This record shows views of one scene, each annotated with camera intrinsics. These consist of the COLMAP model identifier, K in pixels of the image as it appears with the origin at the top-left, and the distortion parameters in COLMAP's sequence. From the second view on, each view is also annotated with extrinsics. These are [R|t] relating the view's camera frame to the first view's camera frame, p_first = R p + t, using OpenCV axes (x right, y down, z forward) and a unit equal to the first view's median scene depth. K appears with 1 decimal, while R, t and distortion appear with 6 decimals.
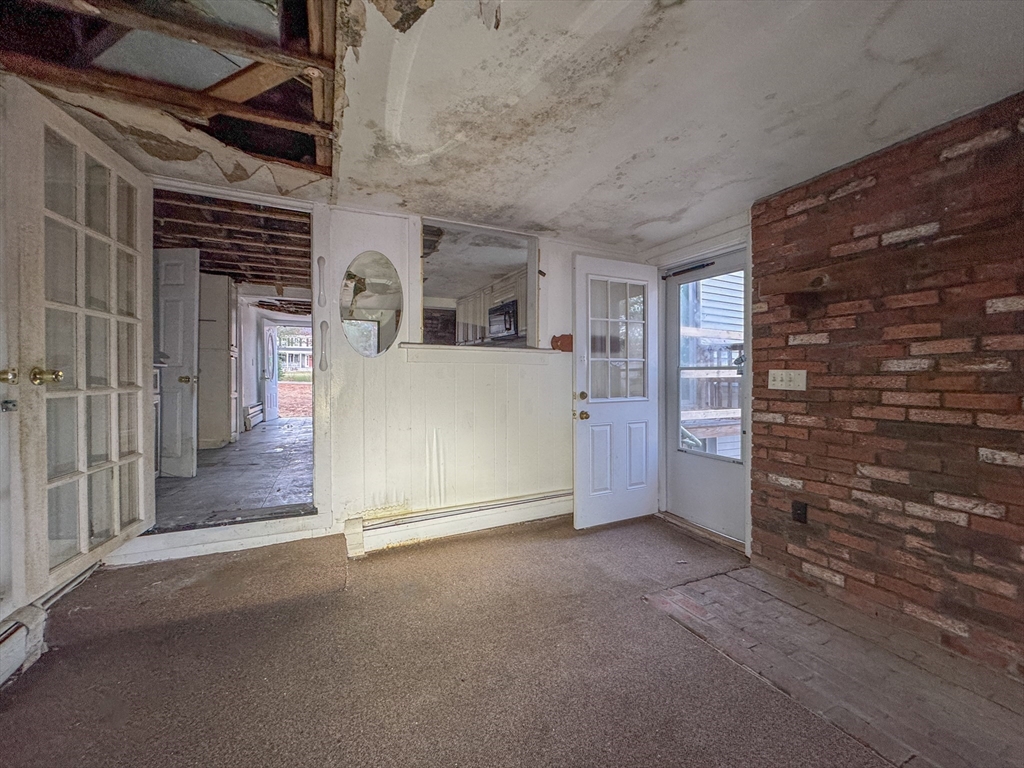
lens RADIAL K [[406.7, 0, 512.0], [0, 406.7, 384.0], [0, 0, 1]] dist [-0.000862, -0.000133]
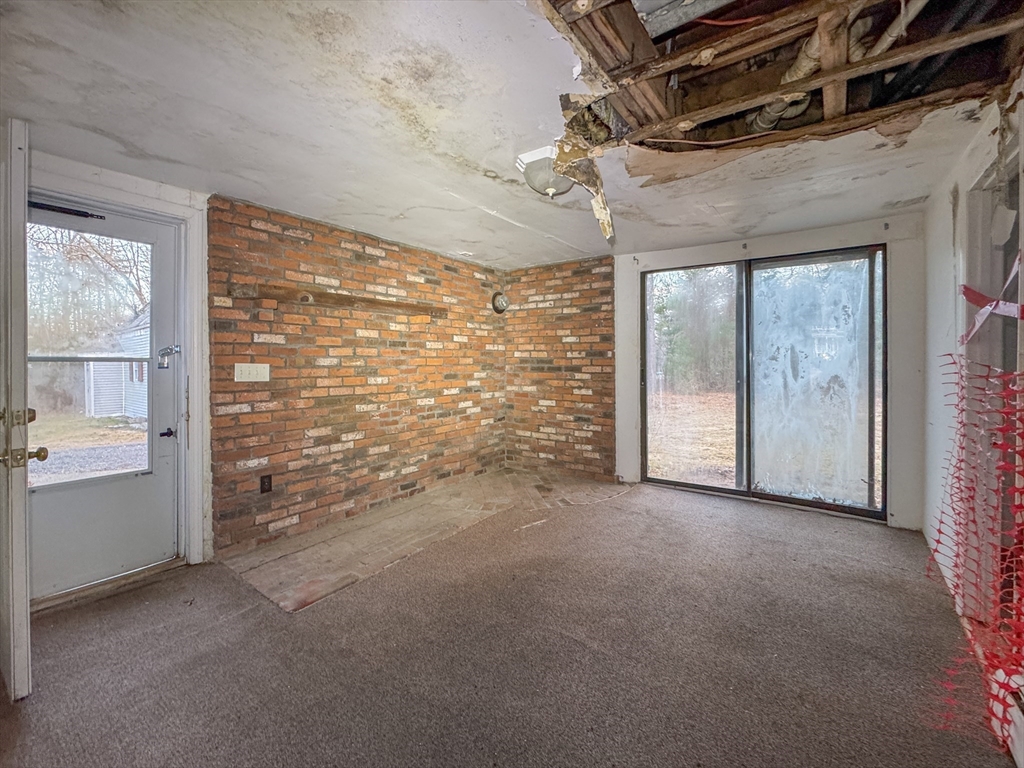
lens RADIAL K [[432.5, 0, 511.4], [0, 432.5, 364.2], [0, 0, 1]] dist [0.003311, 0.000669]
pose [[-0.480135, -0.009326, 0.877145, -0.827202], [0.012398, 0.999771, 0.017416, -0.052506], [-0.877107, 0.019237, -0.479909, 1.089098]]
